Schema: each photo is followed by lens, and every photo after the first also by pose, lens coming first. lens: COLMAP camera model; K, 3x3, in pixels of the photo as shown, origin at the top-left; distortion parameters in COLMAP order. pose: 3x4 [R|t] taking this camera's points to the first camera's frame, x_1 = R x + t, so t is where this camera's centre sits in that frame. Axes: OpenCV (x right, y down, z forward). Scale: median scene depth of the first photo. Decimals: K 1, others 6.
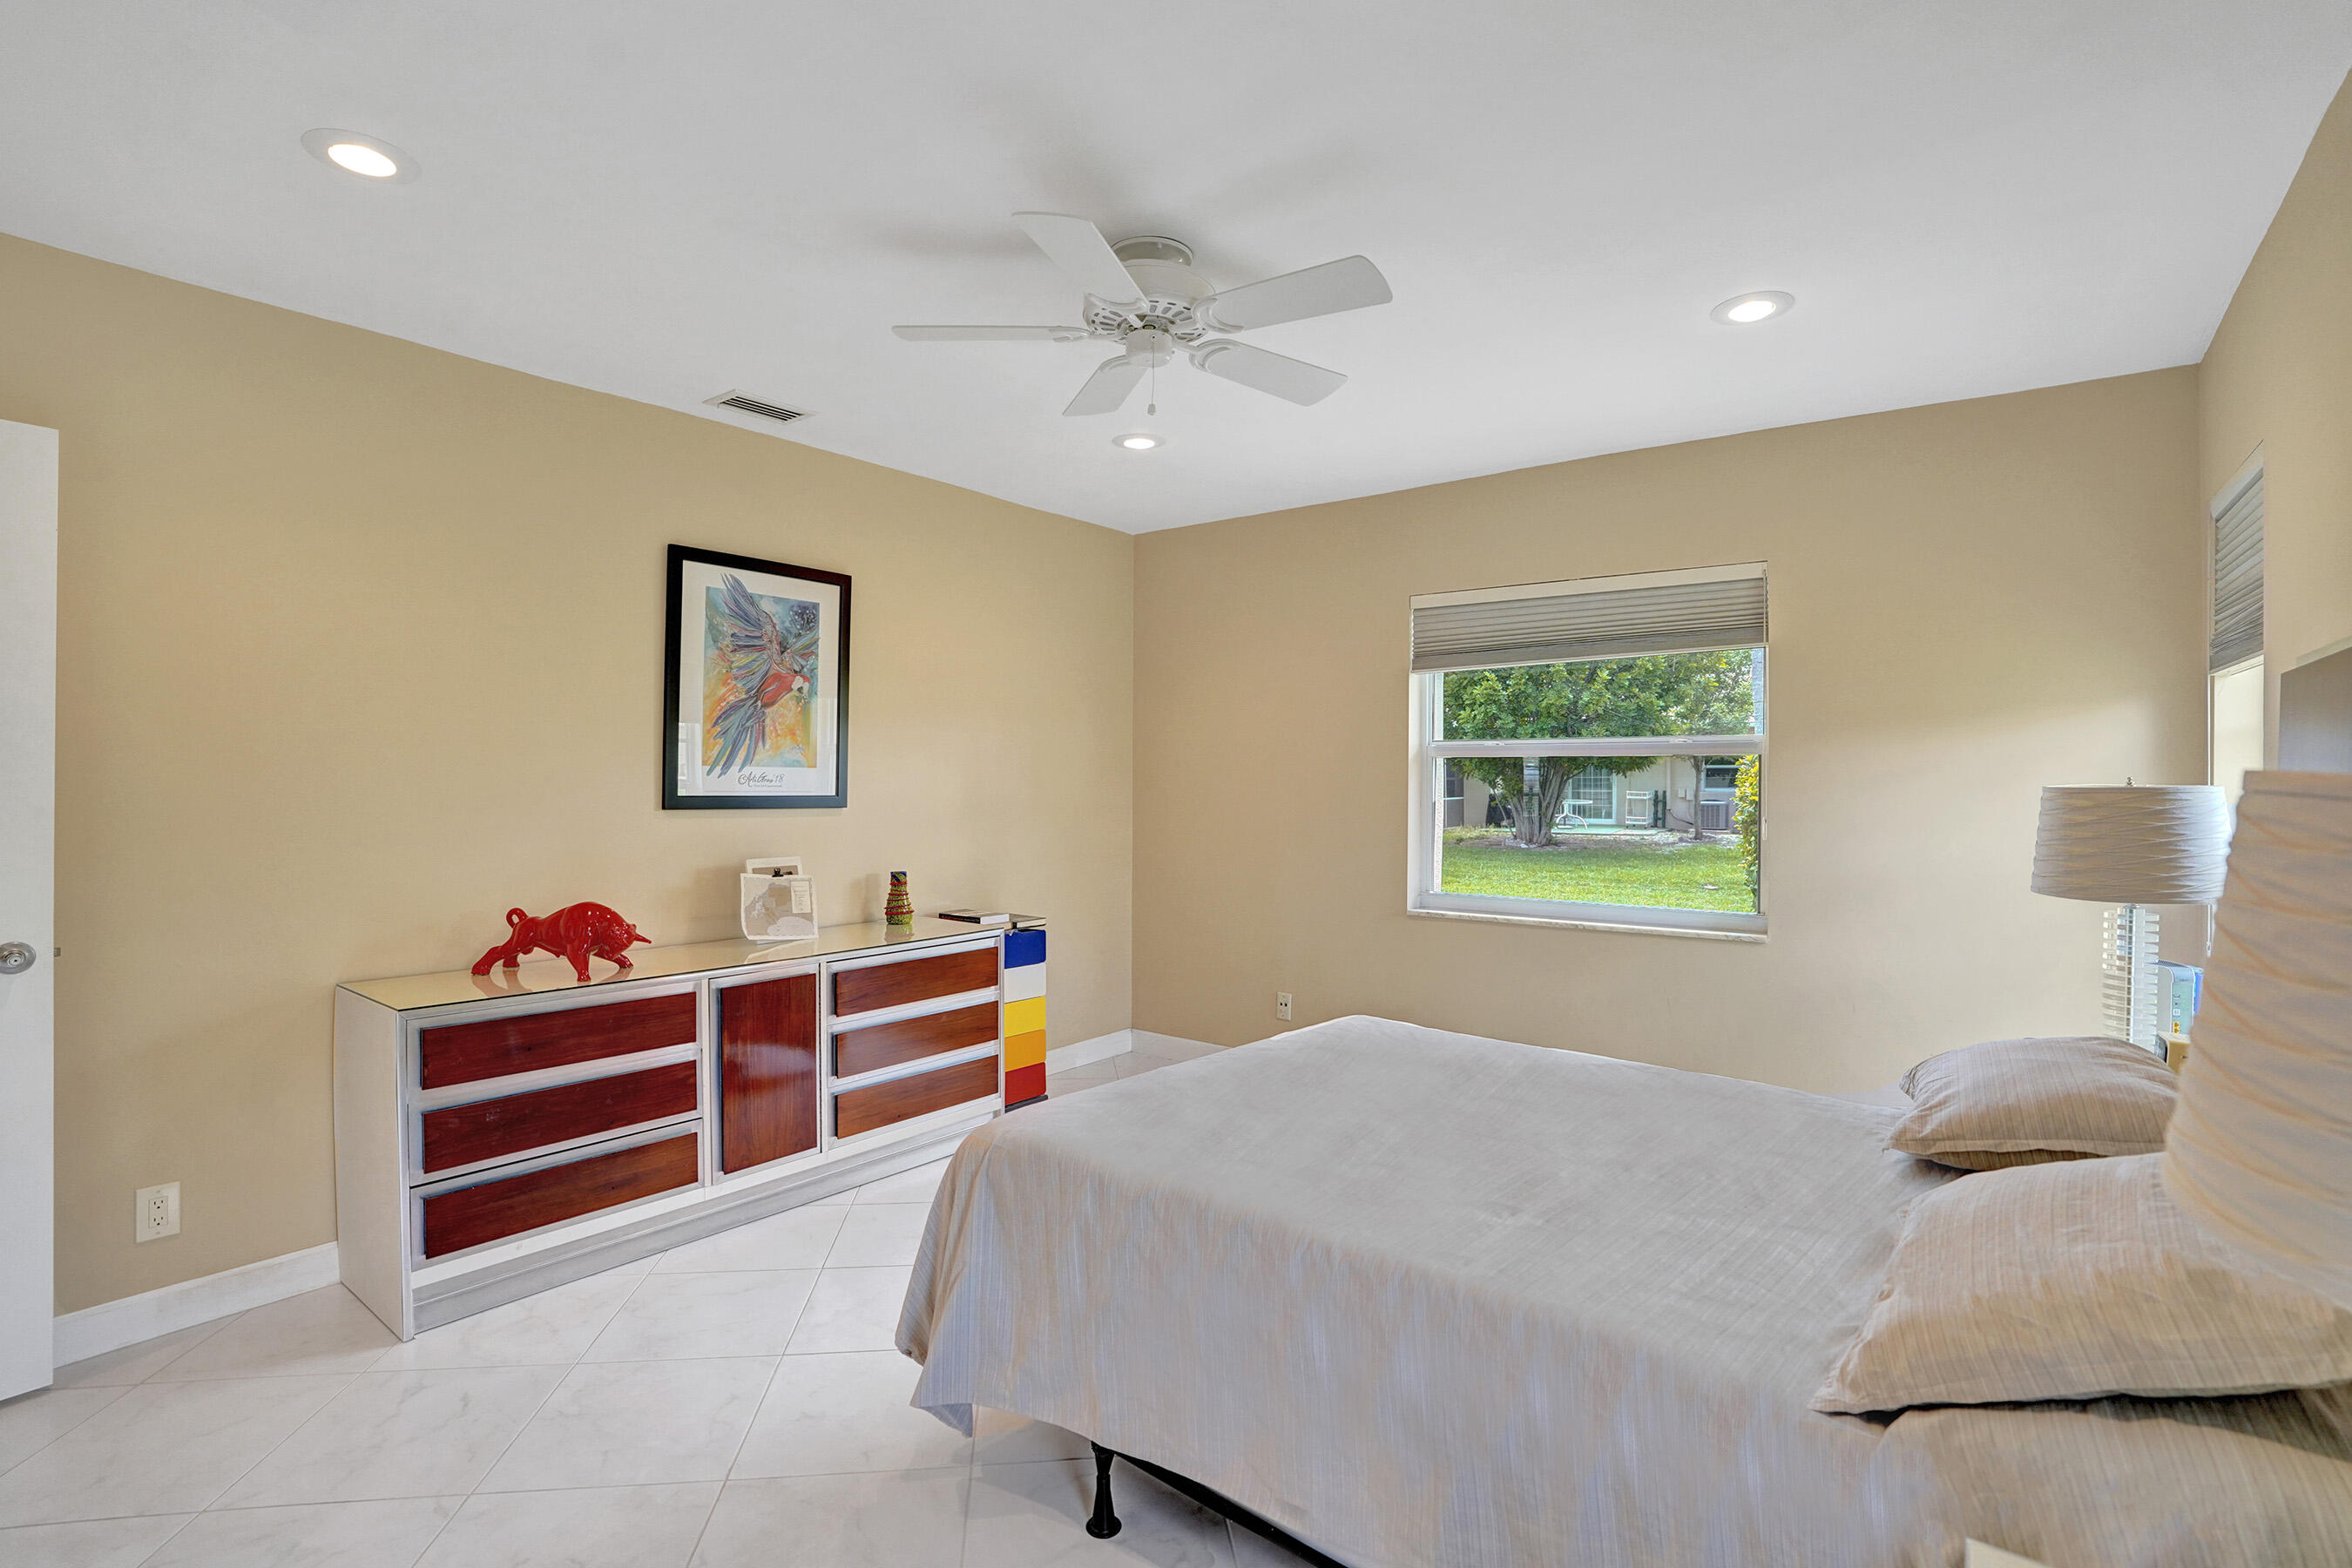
lens RADIAL K [[1093.5, 0, 1183.7], [0, 1093.5, 777.9], [0, 0, 1]] dist [-0.067566, 0.024228]
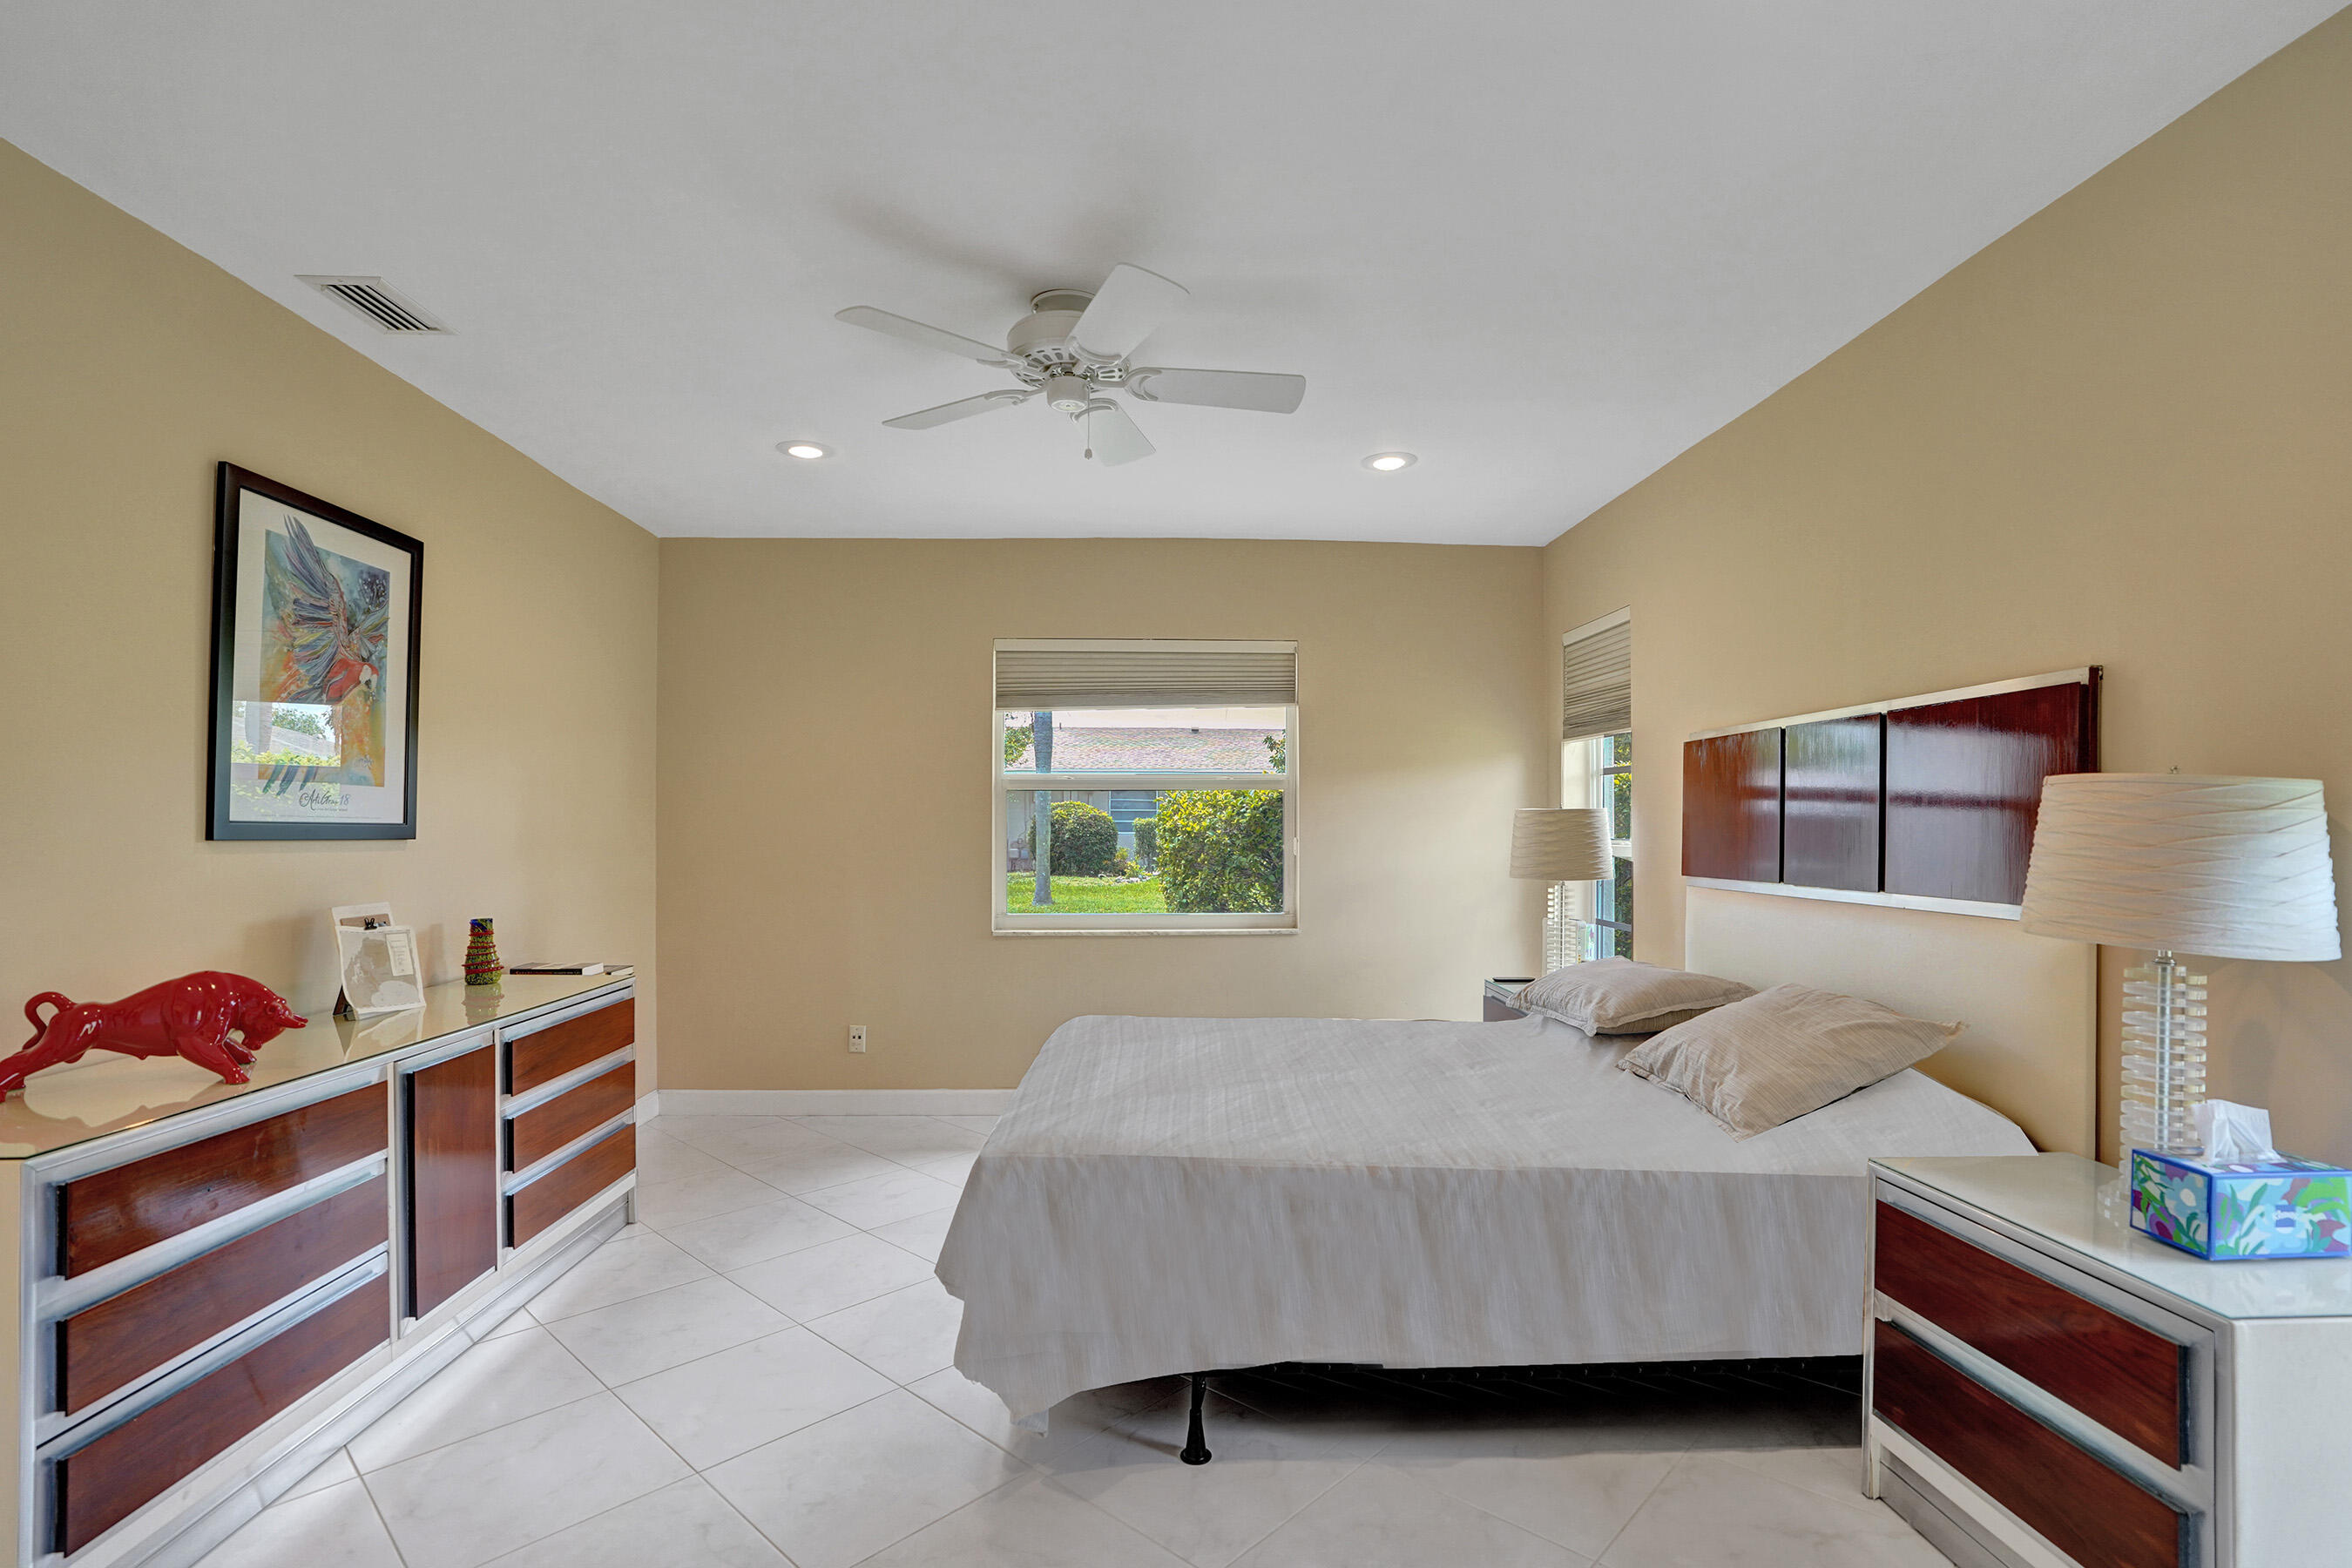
lens RADIAL K [[1093.5, 0, 1180.2], [0, 1093.5, 817.4], [0, 0, 1]] dist [-0.067566, 0.024228]
pose [[0.766104, 0.000989, 0.642716, -0.413019], [0.002766, 0.999984, -0.004836, 0.018378], [-0.642711, 0.005482, 0.766089, 0.072078]]
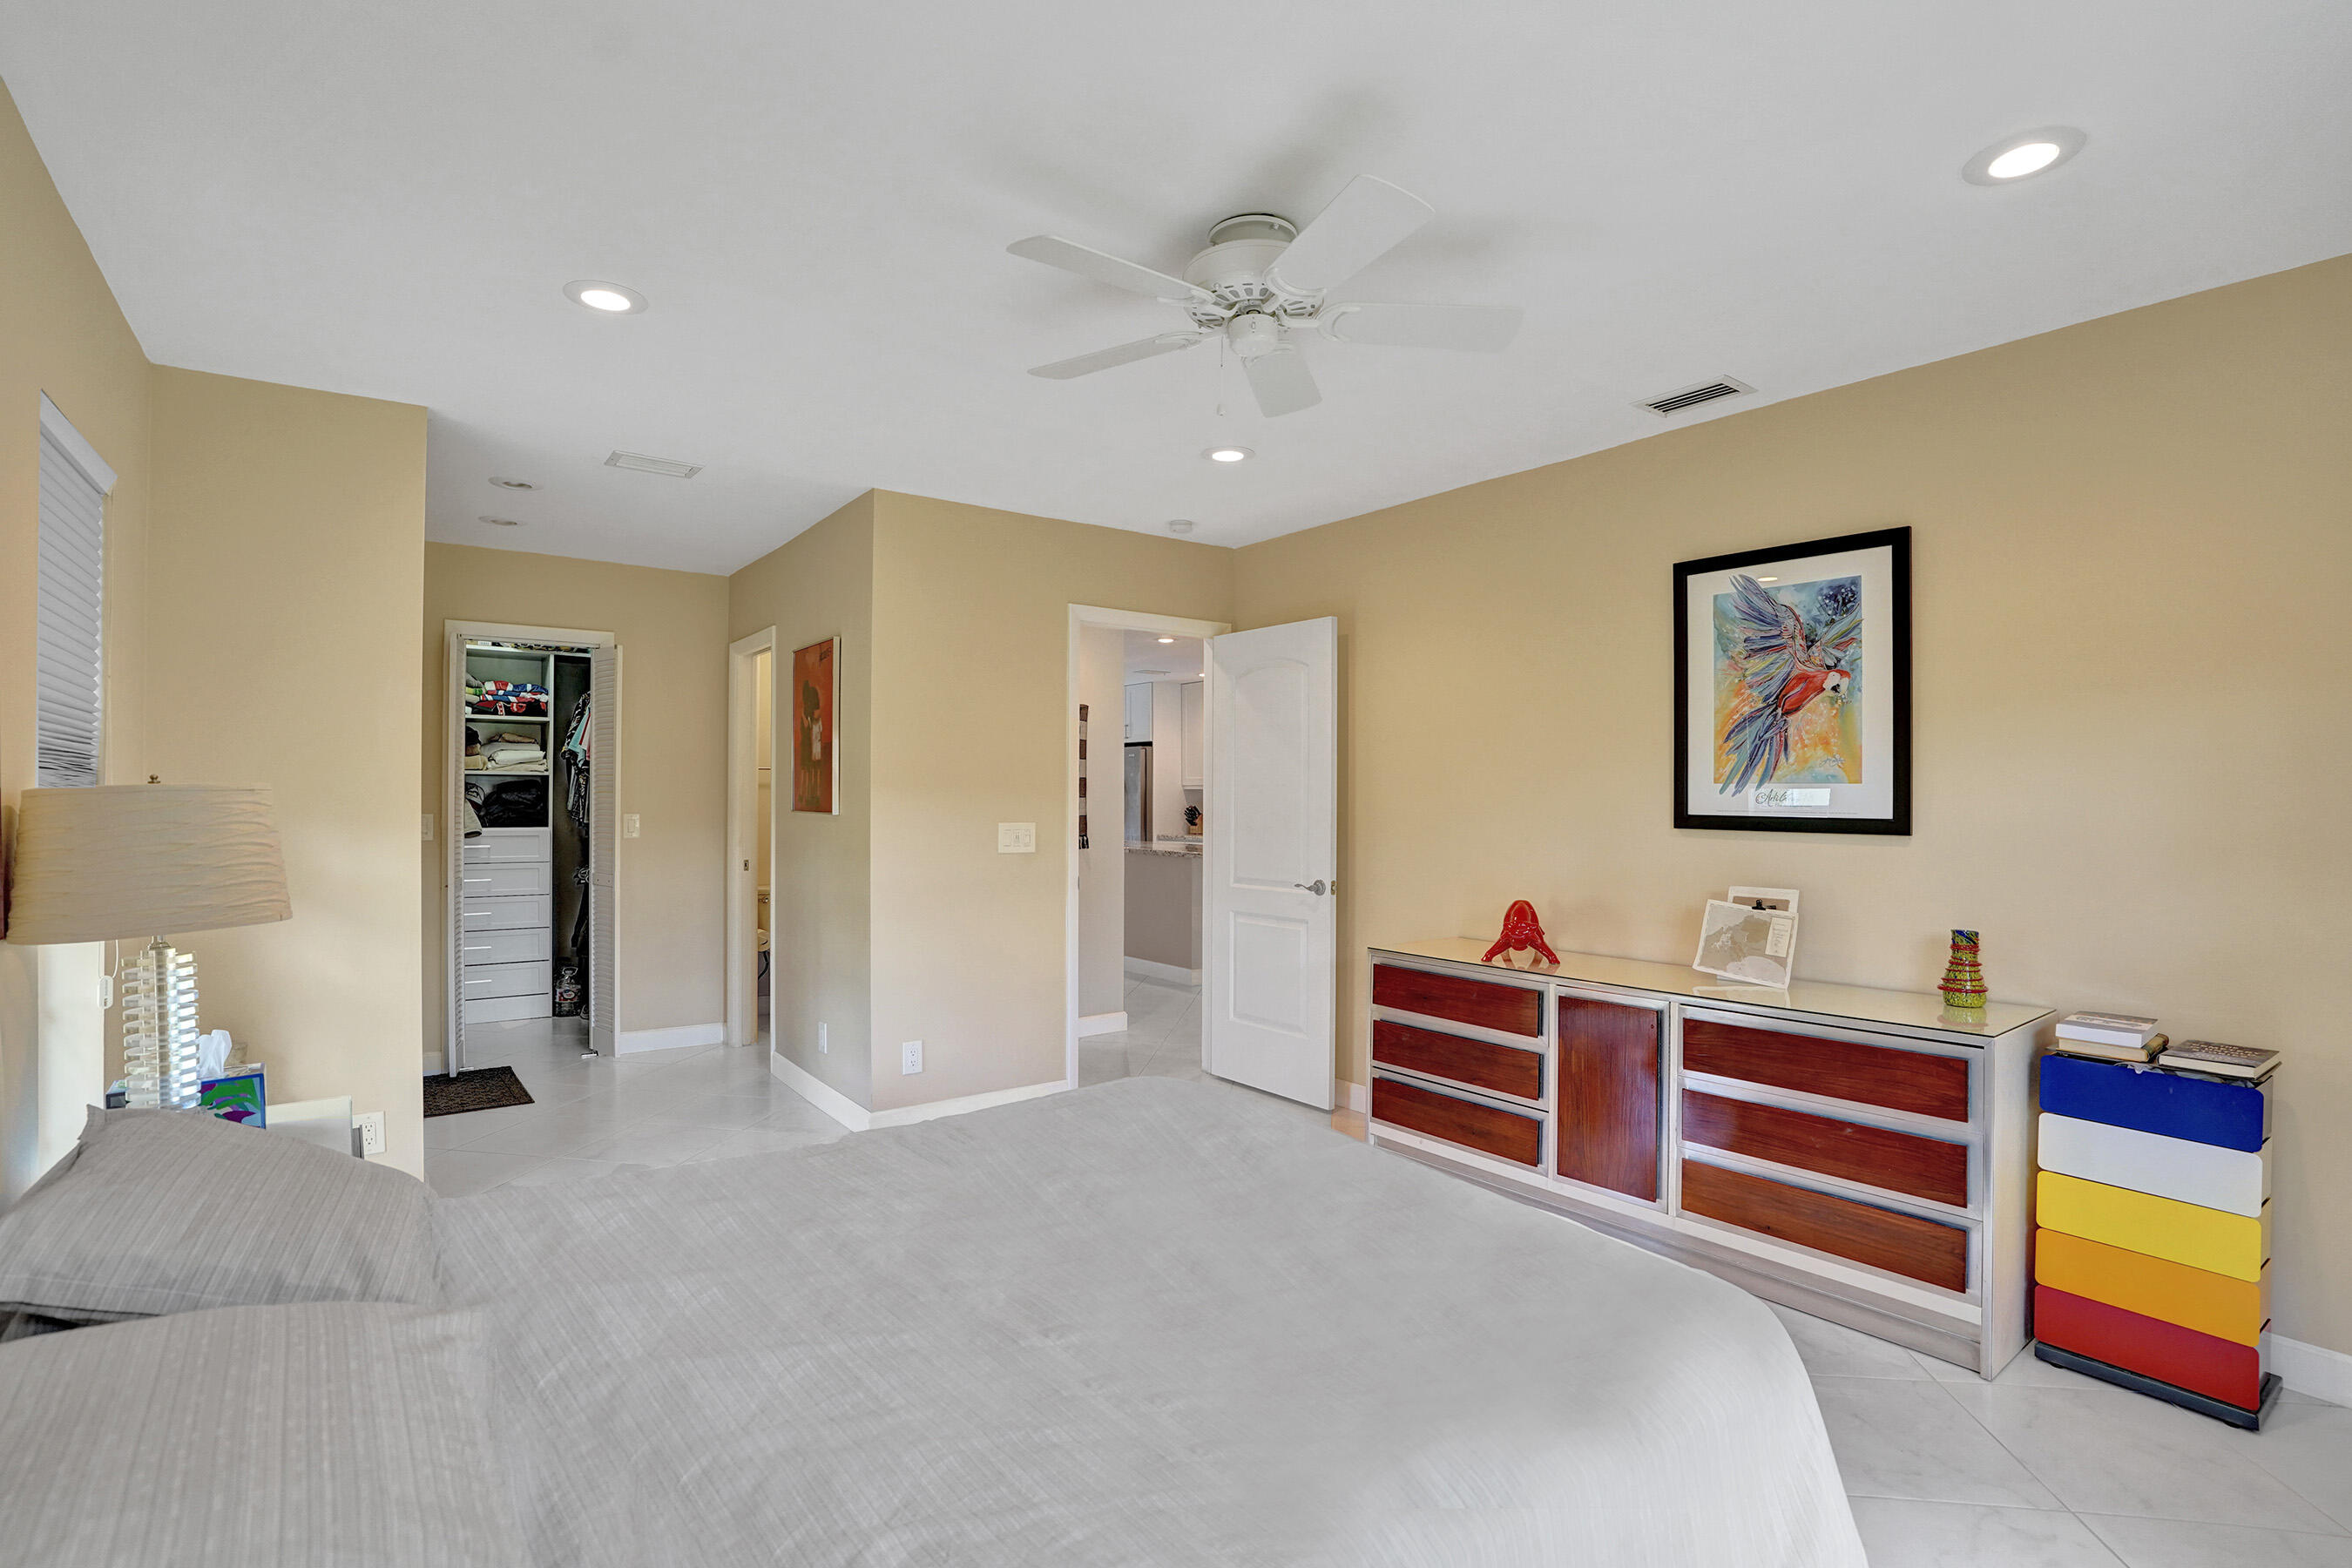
lens RADIAL K [[1093.5, 0, 1176.5], [0, 1093.5, 794.8], [0, 0, 1]] dist [-0.067566, 0.024228]
pose [[-0.251564, -0.004104, -0.967832, 0.576676], [-0.000155, 0.999991, -0.004201, 0.002445], [0.967841, -0.000907, -0.251562, 0.755935]]
